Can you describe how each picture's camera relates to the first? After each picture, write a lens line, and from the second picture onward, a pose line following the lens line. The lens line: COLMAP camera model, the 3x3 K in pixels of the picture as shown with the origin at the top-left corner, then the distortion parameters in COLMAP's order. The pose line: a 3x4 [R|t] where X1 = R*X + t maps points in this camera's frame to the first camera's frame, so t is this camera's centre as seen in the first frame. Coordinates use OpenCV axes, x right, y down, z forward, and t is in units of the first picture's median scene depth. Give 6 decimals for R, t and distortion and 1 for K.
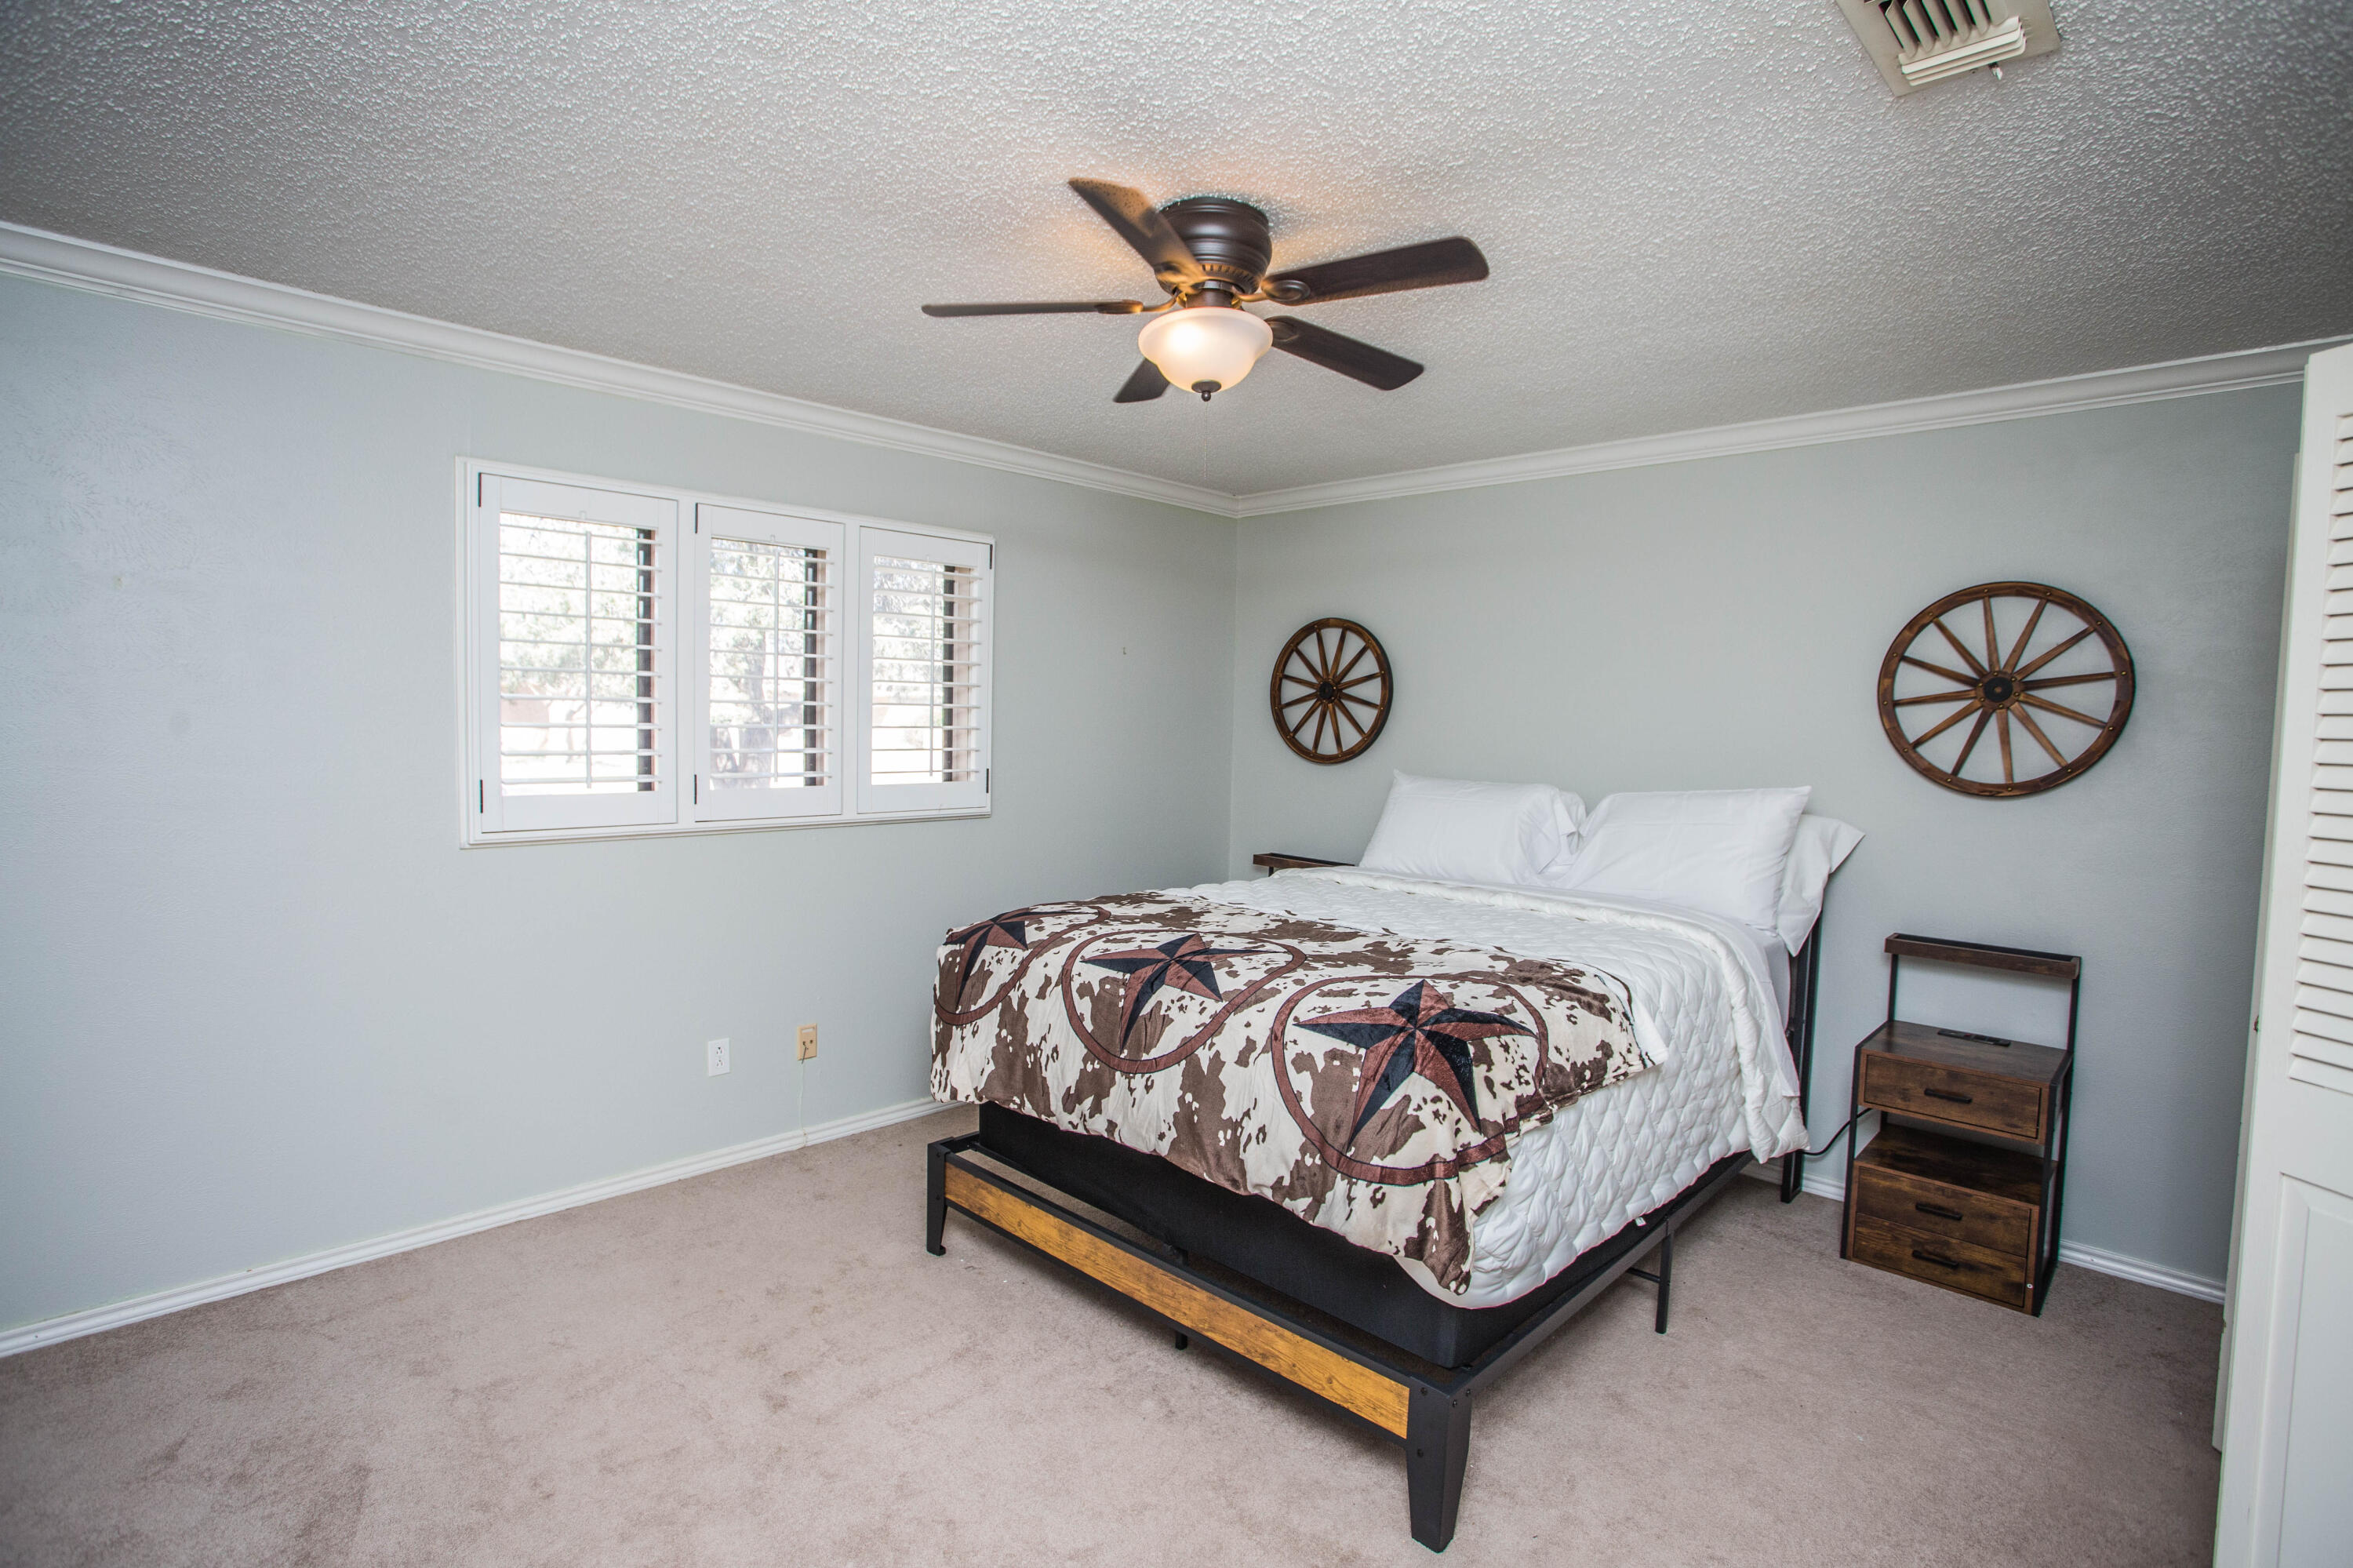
lens RADIAL K [[1161.7, 0, 1181.1], [0, 1161.7, 786.4], [0, 0, 1]] dist [-0.078046, 0.038362]
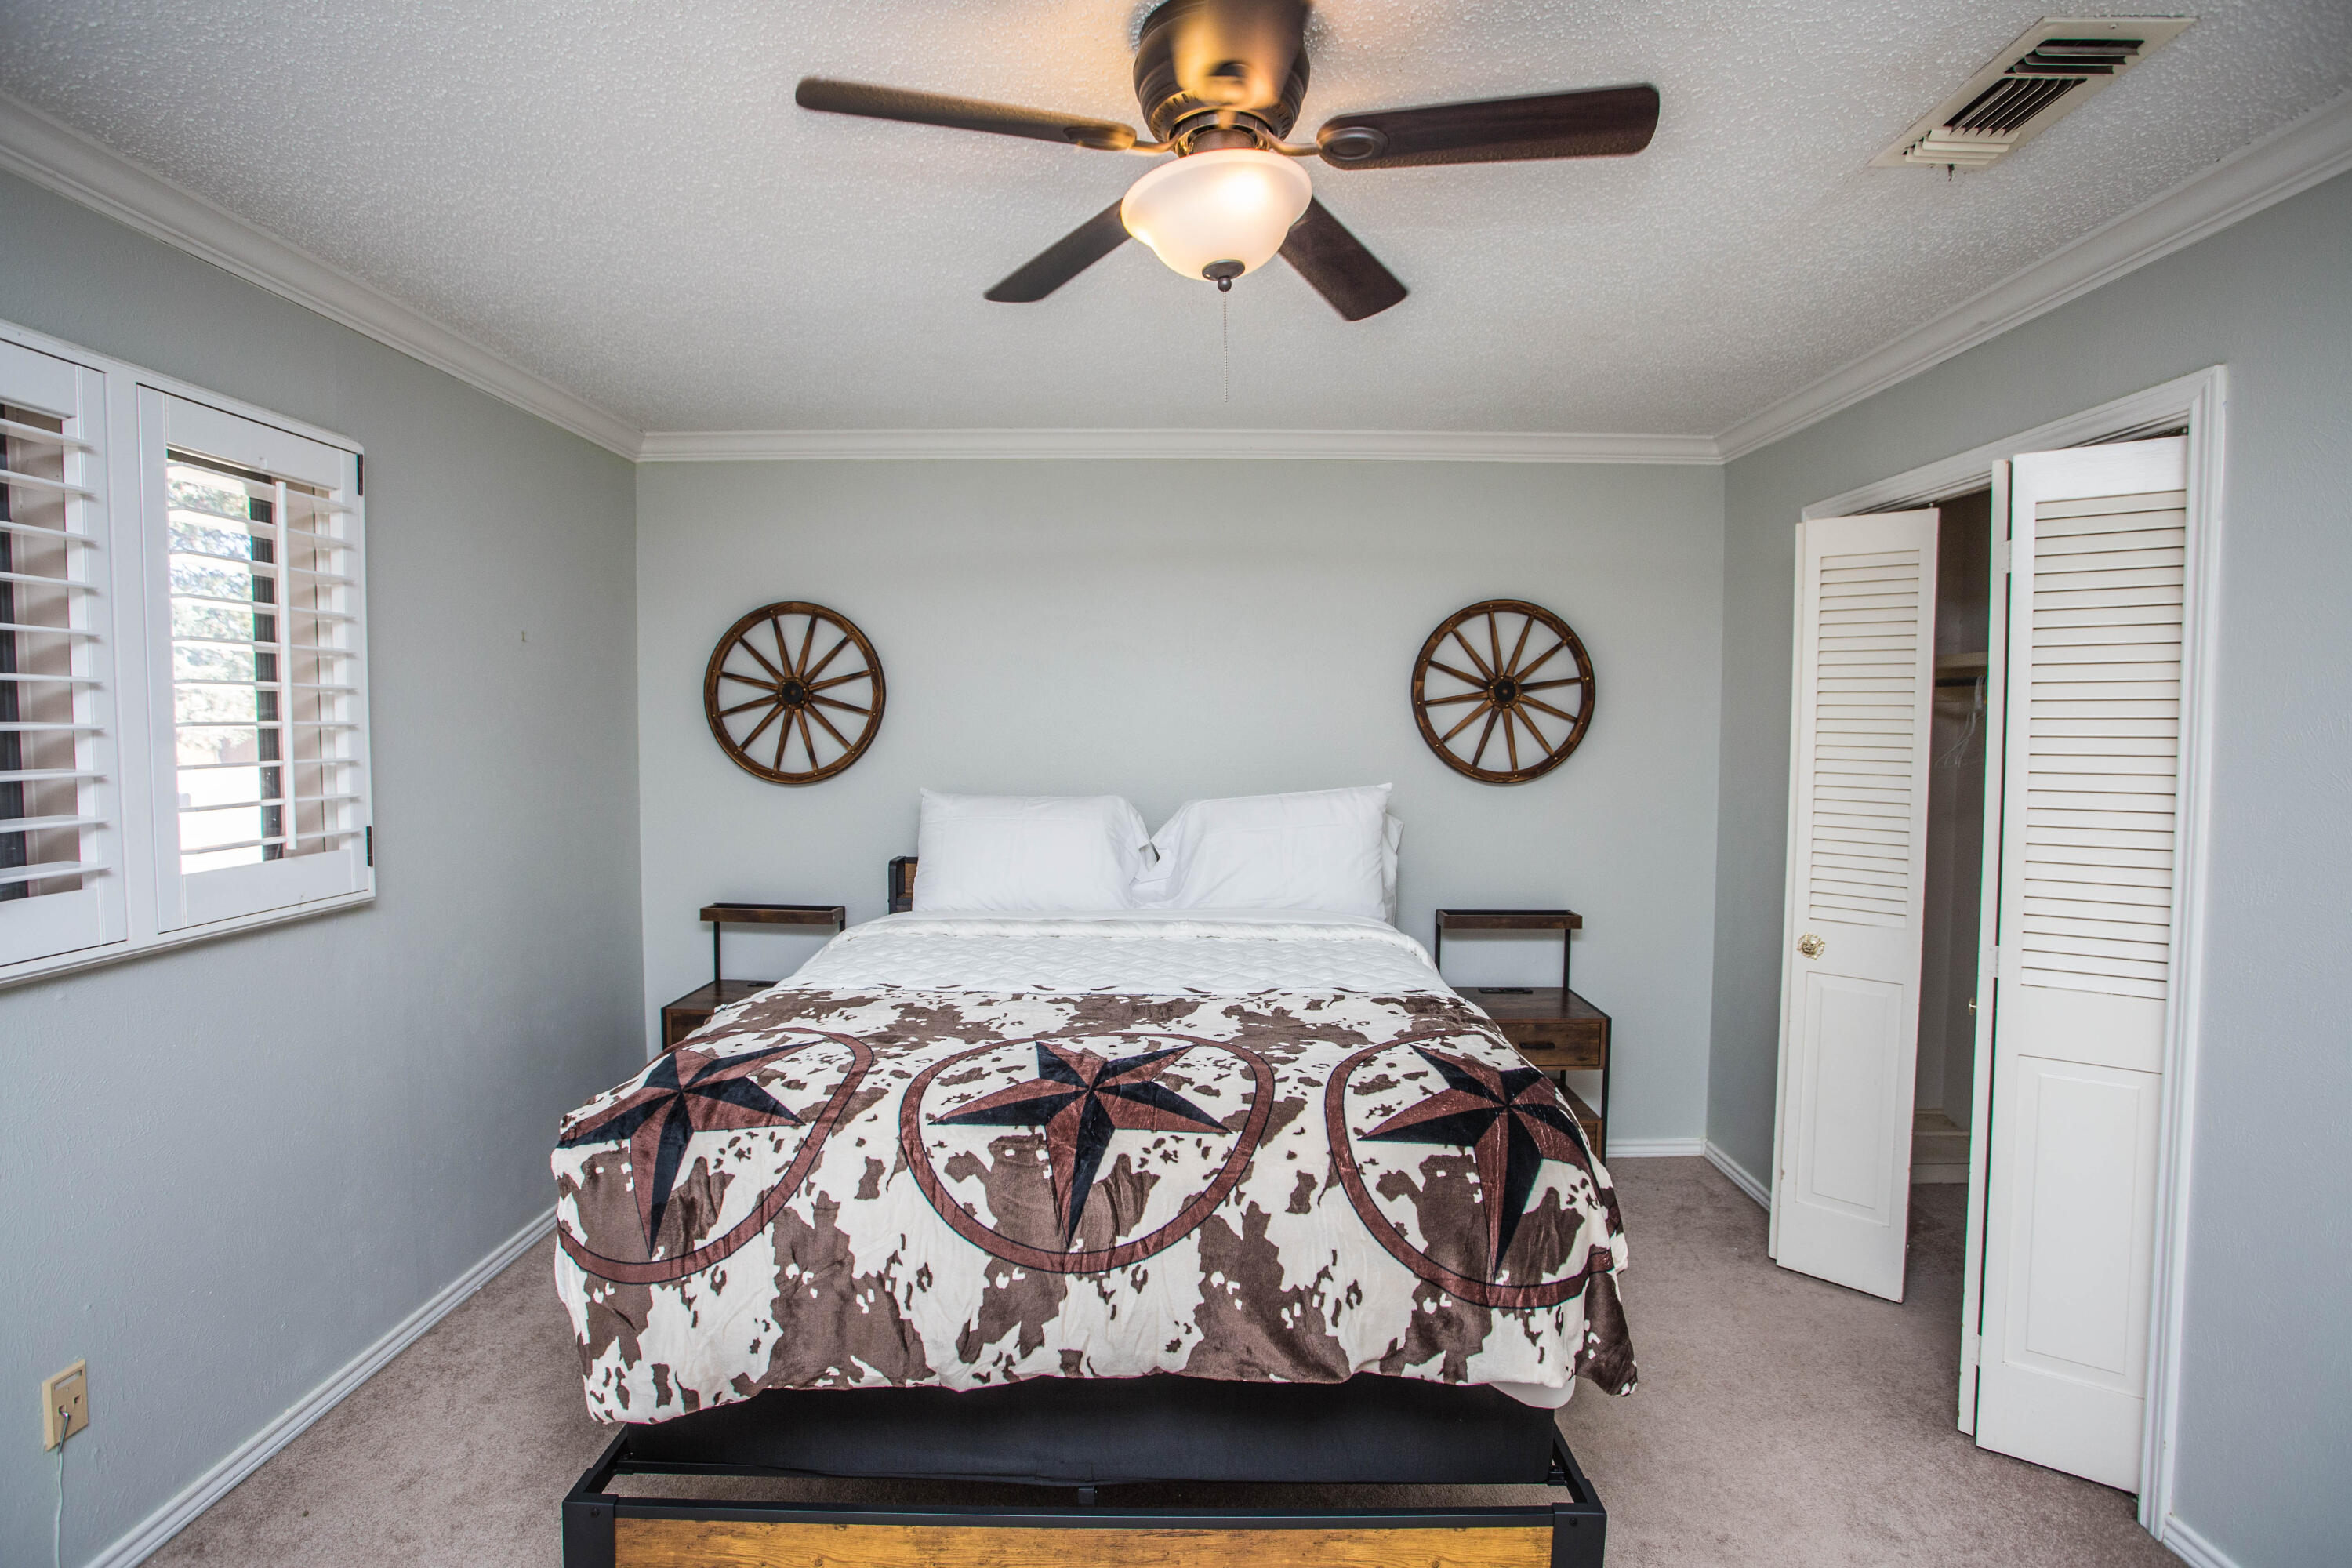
lens RADIAL K [[1161.2, 0, 1180.6], [0, 1161.2, 786.4], [0, 0, 1]] dist [-0.078046, 0.038362]
pose [[0.717061, -0.057584, 0.694628, -0.366378], [0.054097, 0.998173, 0.026905, -0.039300], [-0.694908, 0.018285, 0.718866, 0.387061]]
